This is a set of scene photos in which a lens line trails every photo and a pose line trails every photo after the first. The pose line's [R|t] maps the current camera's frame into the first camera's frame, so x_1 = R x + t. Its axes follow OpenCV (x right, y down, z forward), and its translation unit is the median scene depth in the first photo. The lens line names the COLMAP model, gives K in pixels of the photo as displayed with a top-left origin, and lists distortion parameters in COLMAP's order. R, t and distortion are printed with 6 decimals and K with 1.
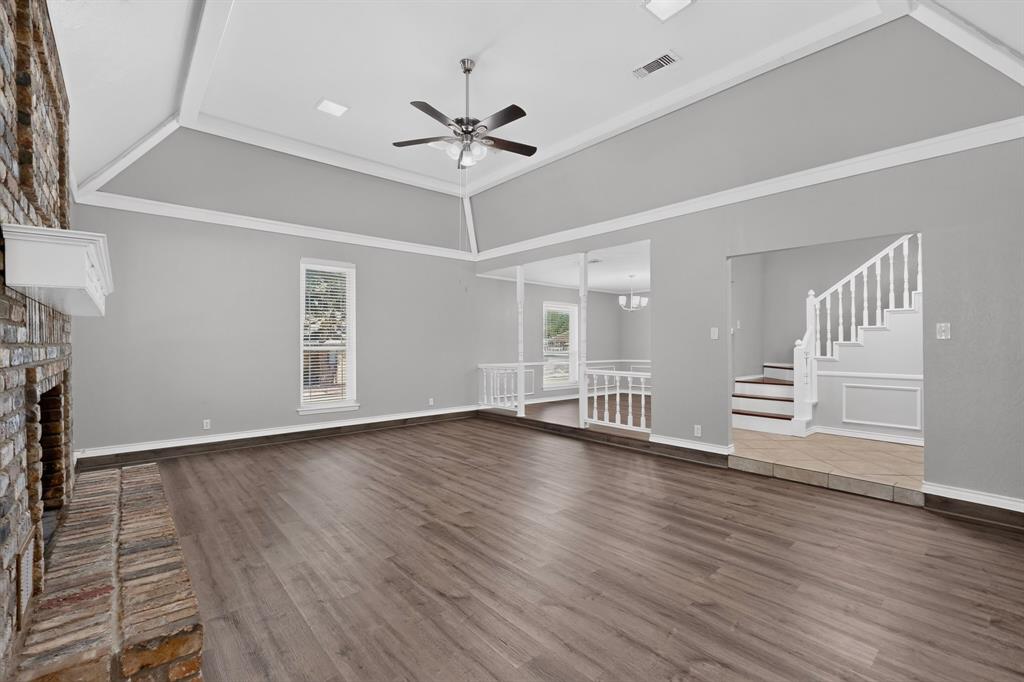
lens RADIAL K [[448.8, 0, 511.8], [0, 448.8, 340.3], [0, 0, 1]] dist [0.003966, 0.000174]
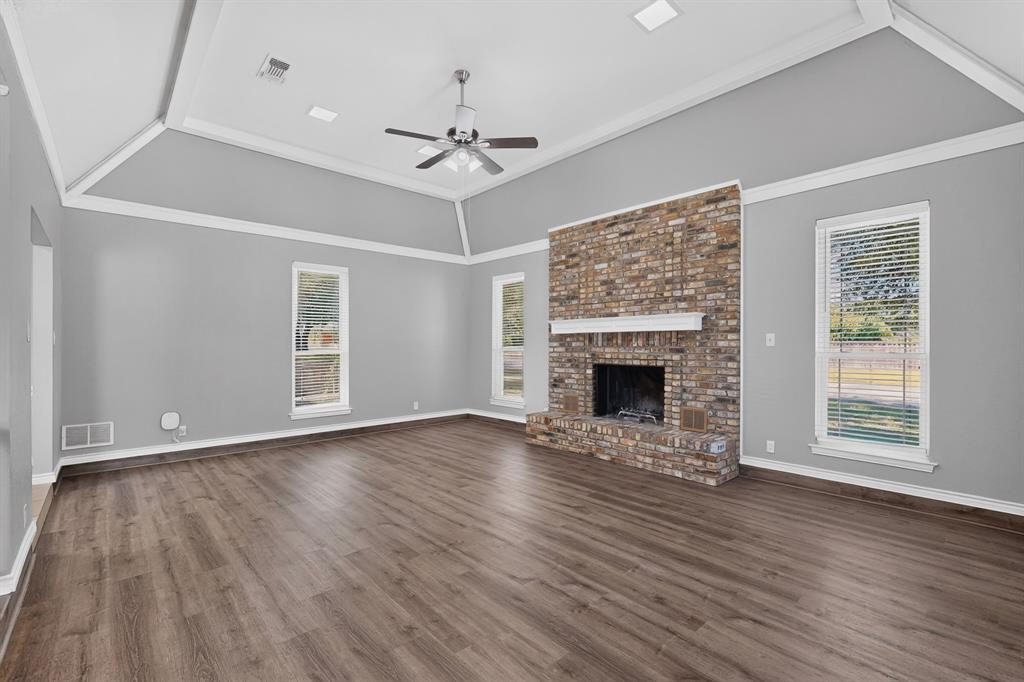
lens RADIAL K [[448.8, 0, 511.5], [0, 448.8, 343.6], [0, 0, 1]] dist [0.003966, 0.000174]
pose [[-0.999862, 0.003303, -0.016303, -0.178340], [0.003455, 0.999951, -0.009275, 0.006993], [0.016271, -0.009330, -0.999824, 1.874099]]
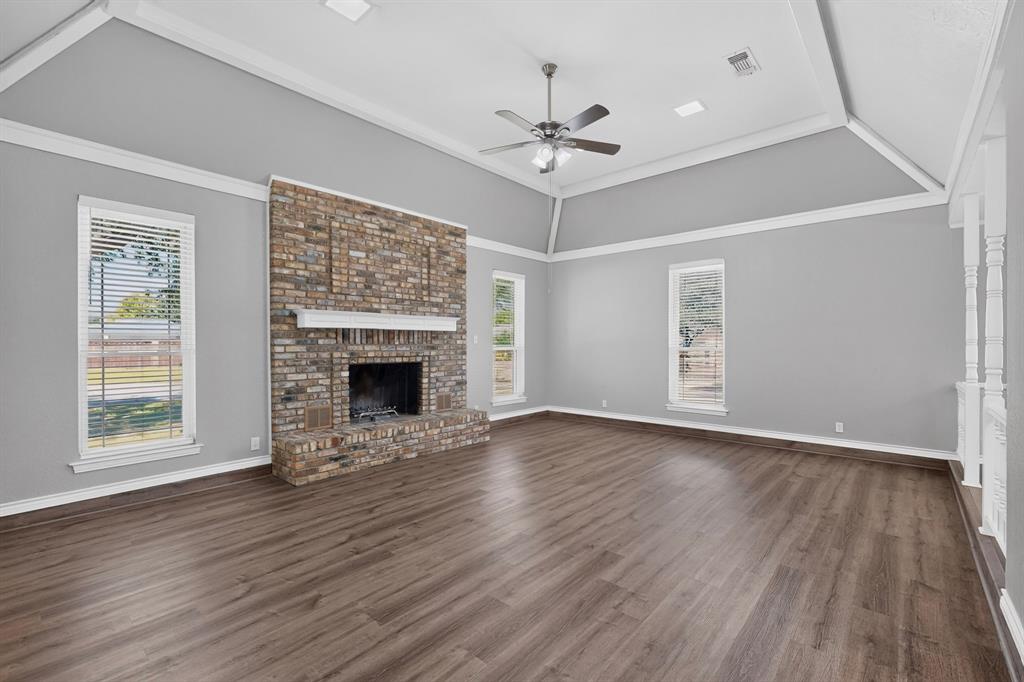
lens RADIAL K [[448.8, 0, 513.1], [0, 448.8, 344.5], [0, 0, 1]] dist [0.003966, 0.000174]
pose [[0.132448, 0.005774, -0.991173, 0.827981], [0.005522, 0.999963, 0.006564, -0.001743], [0.991175, -0.006343, 0.132411, 0.725247]]
